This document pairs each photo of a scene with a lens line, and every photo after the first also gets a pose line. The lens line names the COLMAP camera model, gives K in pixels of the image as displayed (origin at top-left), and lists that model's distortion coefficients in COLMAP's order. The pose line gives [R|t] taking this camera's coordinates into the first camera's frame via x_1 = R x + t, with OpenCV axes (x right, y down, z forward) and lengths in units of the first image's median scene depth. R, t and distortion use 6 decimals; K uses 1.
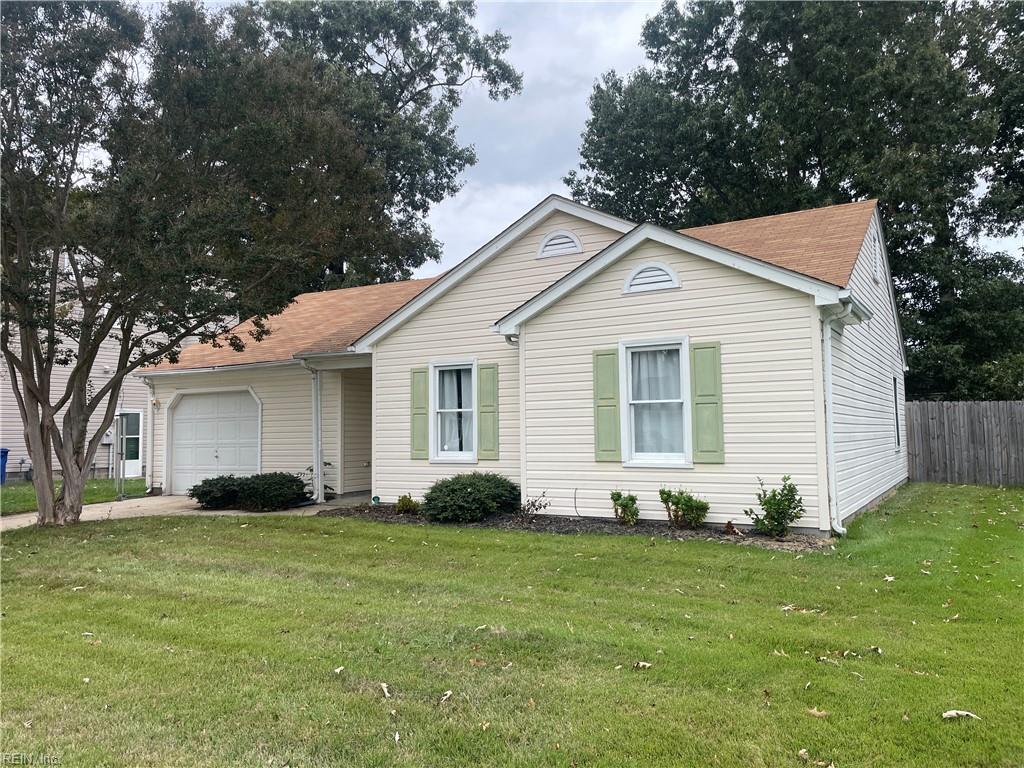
lens RADIAL K [[784.5, 0, 512.0], [0, 784.5, 384.0], [0, 0, 1]] dist [0.074012, -0.003449]
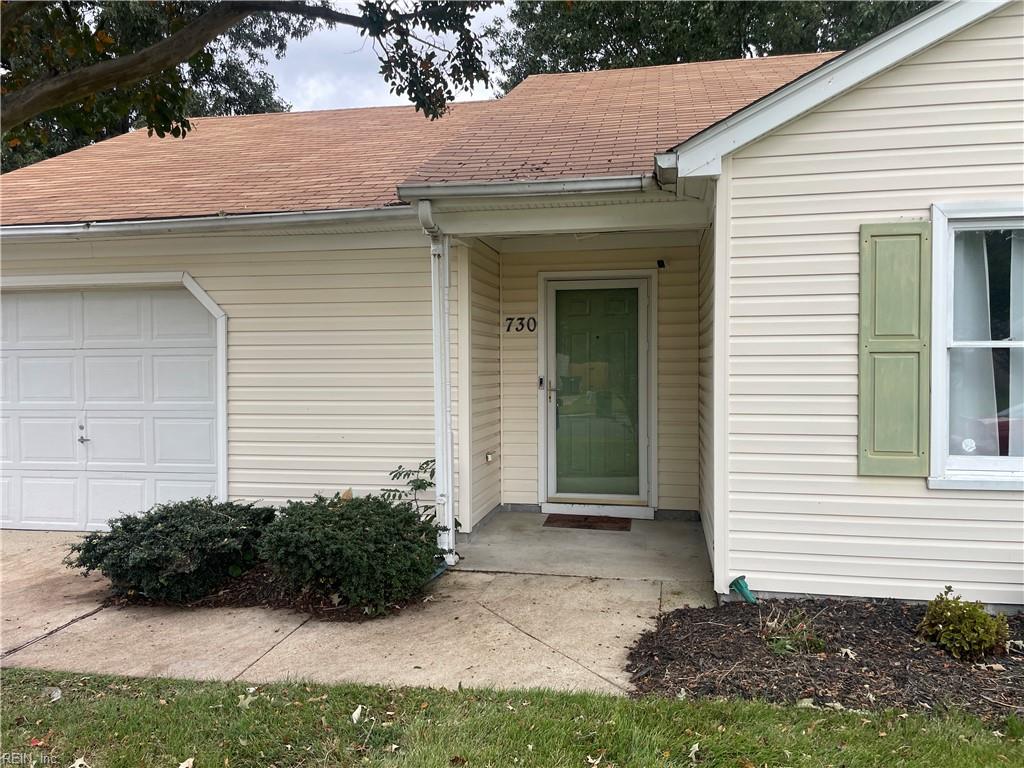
lens RADIAL K [[784.5, 0, 512.0], [0, 784.5, 384.0], [0, 0, 1]] dist [0.074012, -0.003449]
pose [[0.948439, -0.002855, 0.316948, -0.340862], [-0.025750, 0.995960, 0.086024, 0.022055], [-0.315913, -0.089750, 0.944534, 0.612427]]
